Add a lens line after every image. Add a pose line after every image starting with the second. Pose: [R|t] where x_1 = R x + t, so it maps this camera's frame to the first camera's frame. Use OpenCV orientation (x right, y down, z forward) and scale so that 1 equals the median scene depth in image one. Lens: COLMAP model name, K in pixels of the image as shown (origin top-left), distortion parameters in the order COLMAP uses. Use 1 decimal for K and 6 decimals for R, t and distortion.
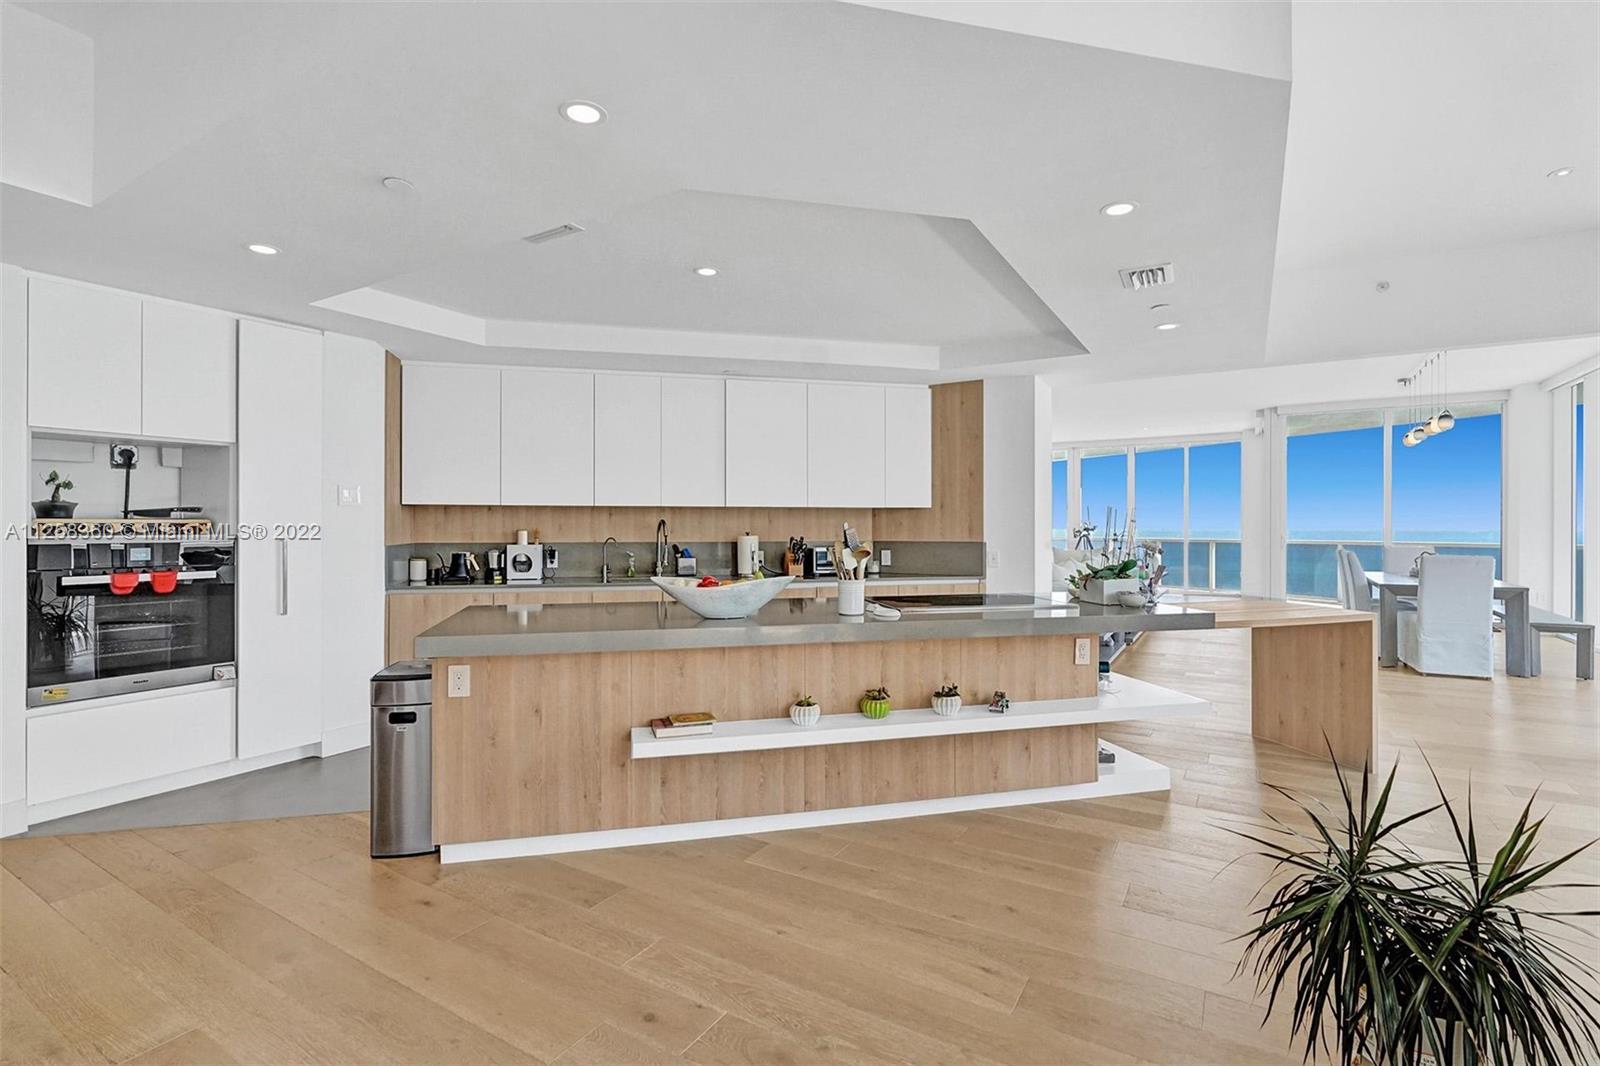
lens RADIAL K [[747.4, 0, 800.9], [0, 747.4, 524.2], [0, 0, 1]] dist [-0.002504, 0.000147]
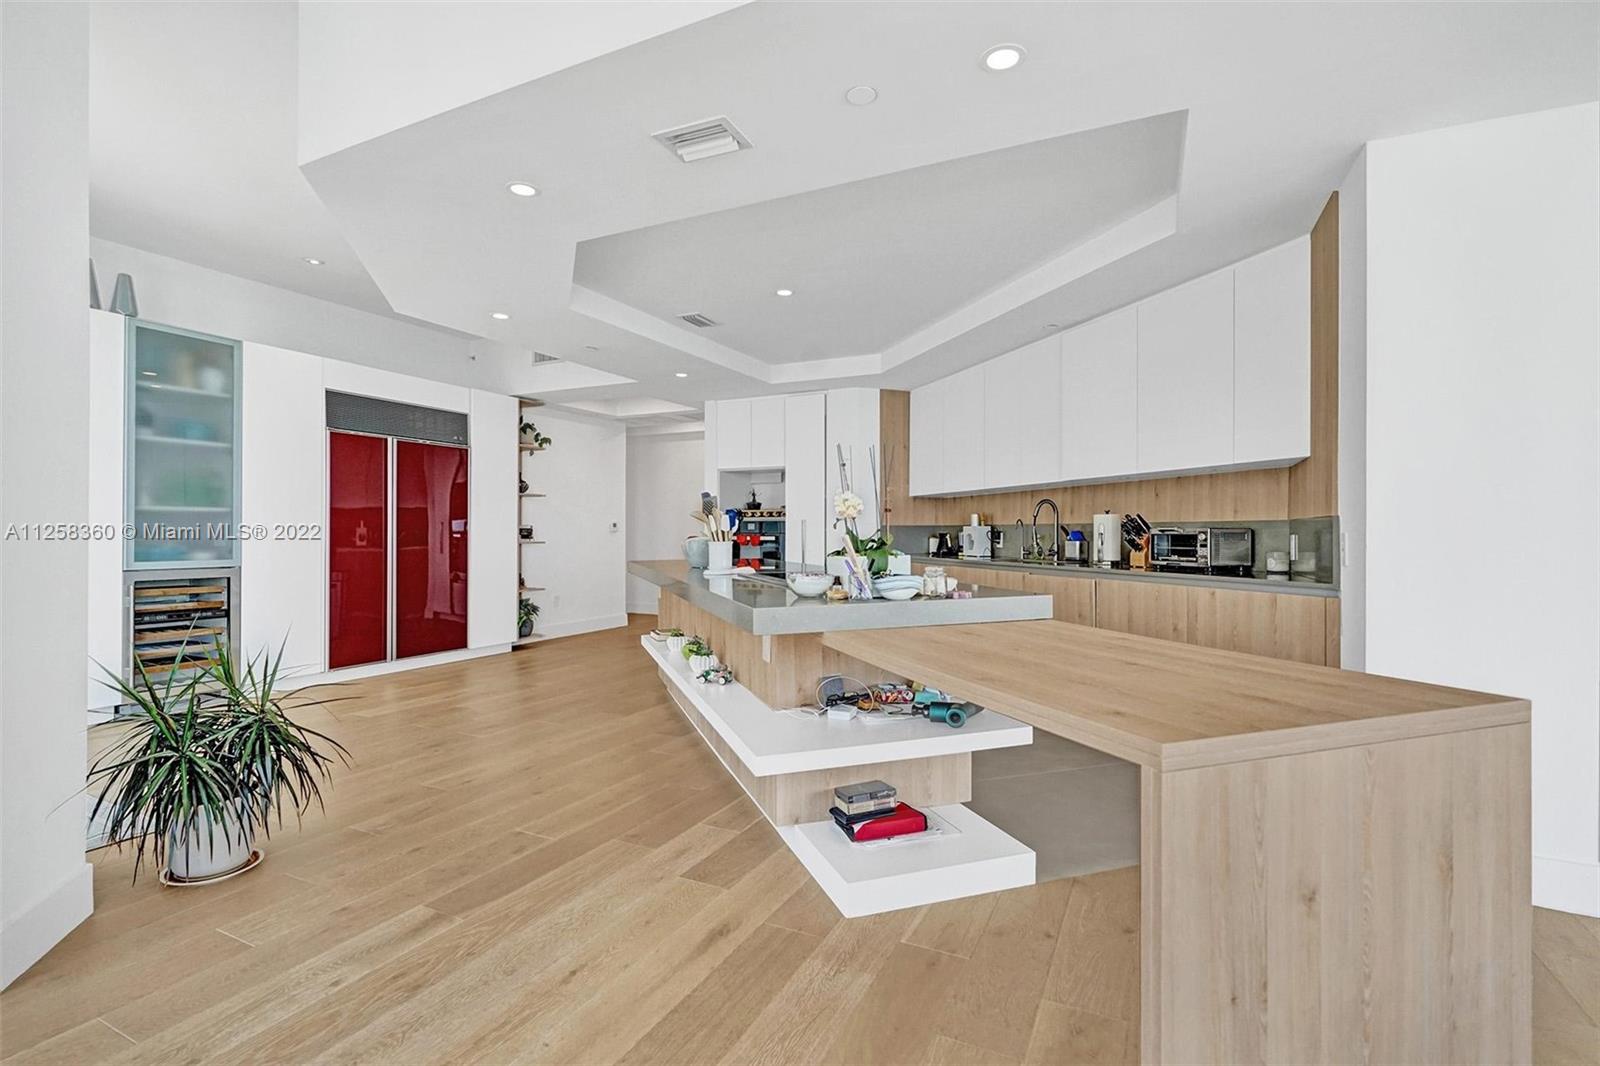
lens RADIAL K [[741.1, 0, 804.7], [0, 741.1, 531.3], [0, 0, 1]] dist [-0.004293, -0.000411]
pose [[0.084662, -0.002075, -0.996408, 0.724830], [-0.000104, 0.999998, -0.002092, 0.036671], [0.996410, 0.000281, 0.084661, 0.623119]]
